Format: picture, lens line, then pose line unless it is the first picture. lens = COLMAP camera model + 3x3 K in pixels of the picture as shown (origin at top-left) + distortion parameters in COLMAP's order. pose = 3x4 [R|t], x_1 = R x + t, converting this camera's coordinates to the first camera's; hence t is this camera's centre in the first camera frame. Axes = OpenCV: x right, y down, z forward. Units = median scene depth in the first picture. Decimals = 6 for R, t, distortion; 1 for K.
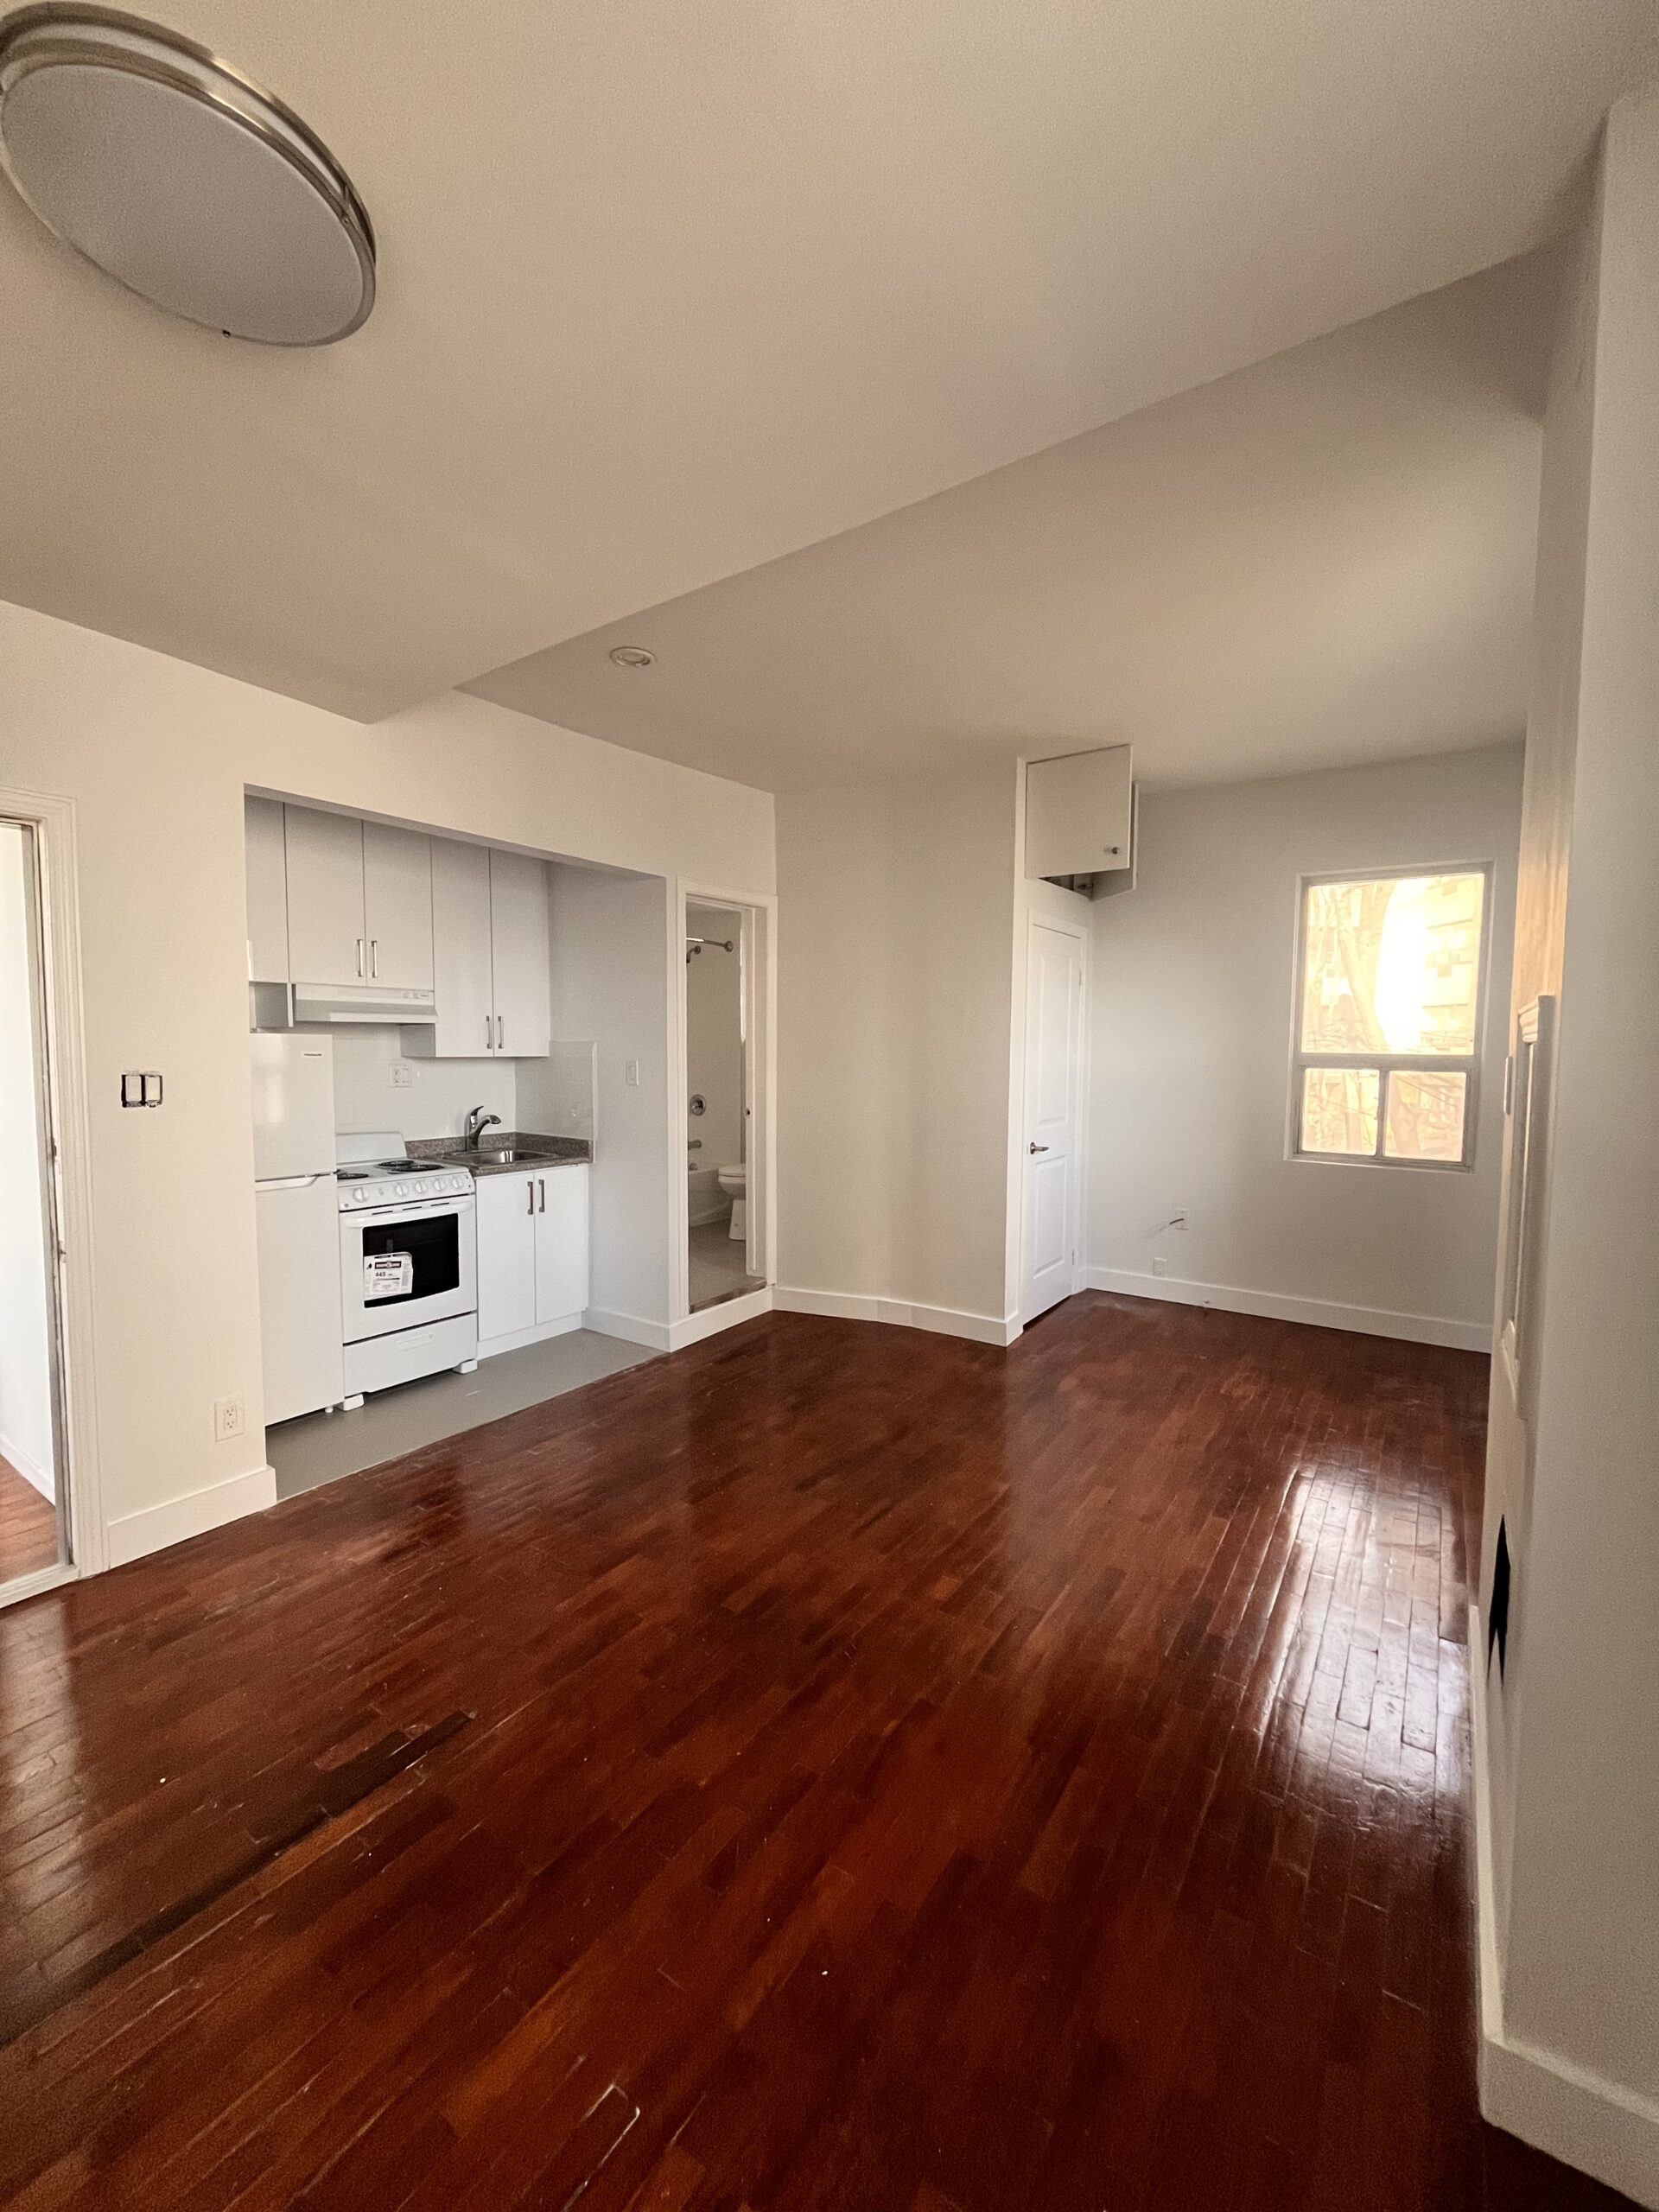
lens RADIAL K [[883.6, 0, 833.9], [0, 883.6, 1103.3], [0, 0, 1]] dist [-0.004008, -0.000145]
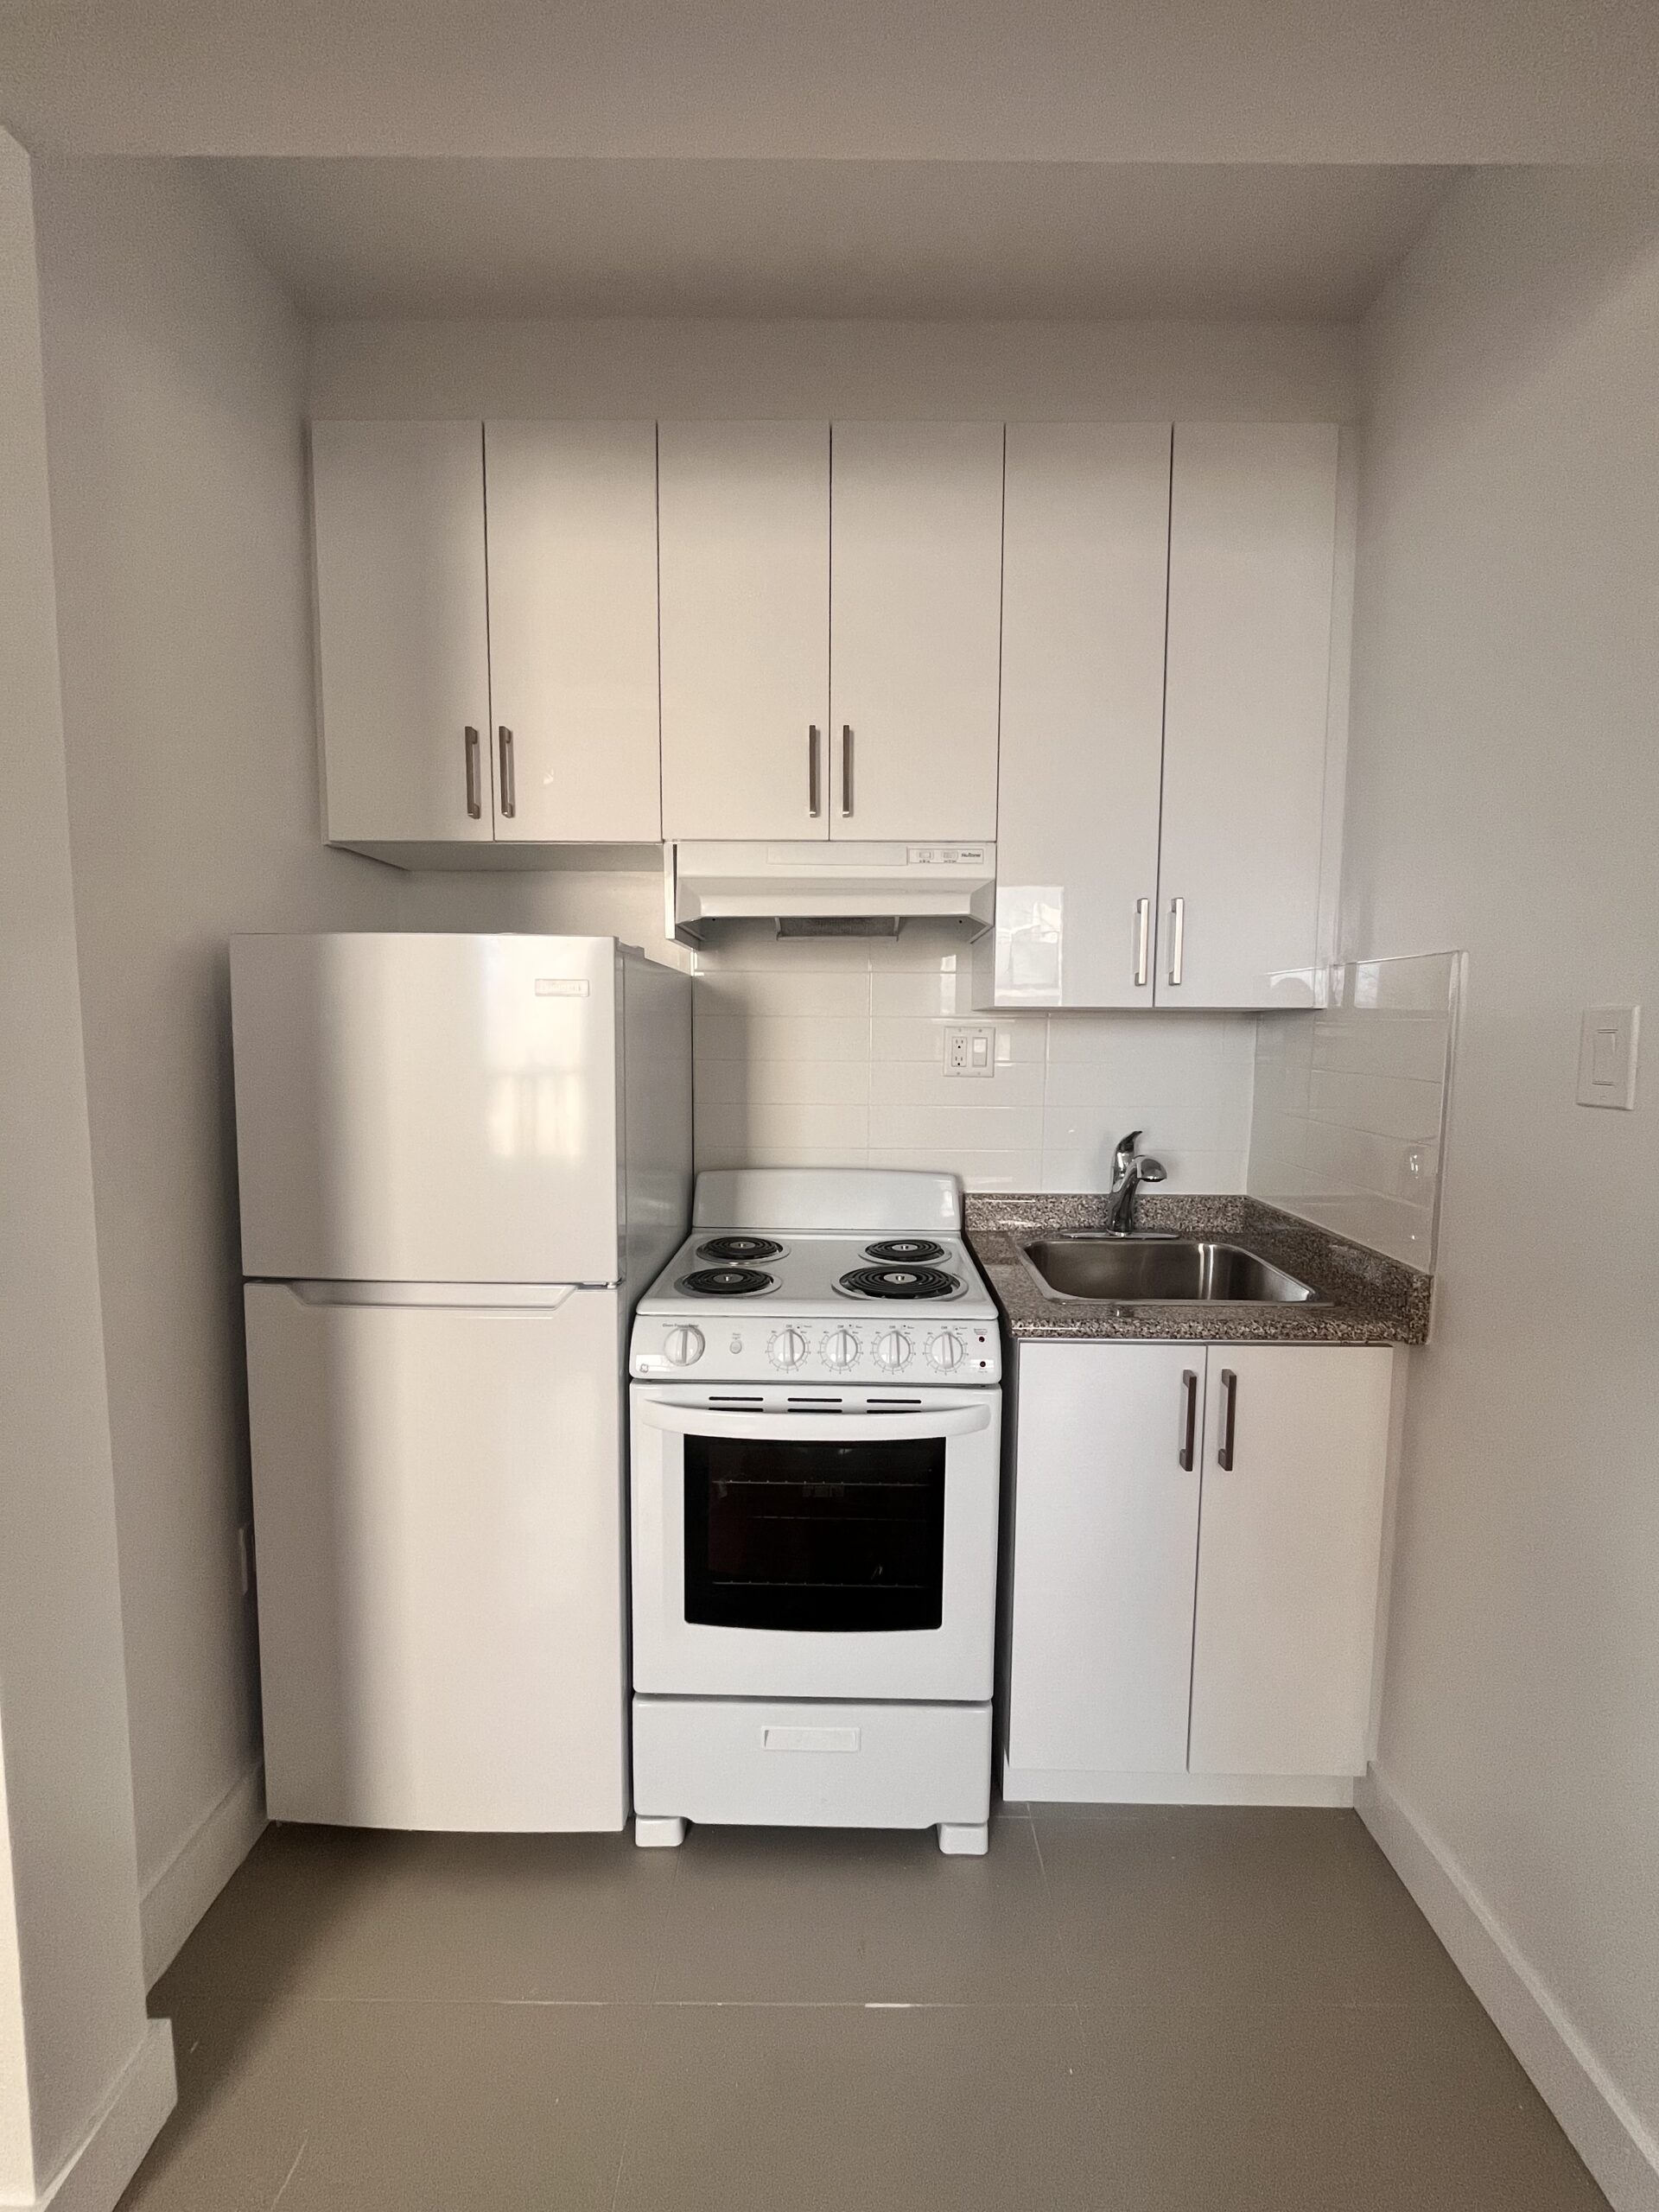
lens RADIAL K [[883.6, 0, 846.4], [0, 883.6, 1106.8], [0, 0, 1]] dist [-0.004008, -0.000145]
pose [[0.570148, 0.070197, -0.818538, -0.149651], [-0.055387, 0.997360, 0.046953, -0.020906], [0.819673, 0.018566, 0.572531, 0.690910]]
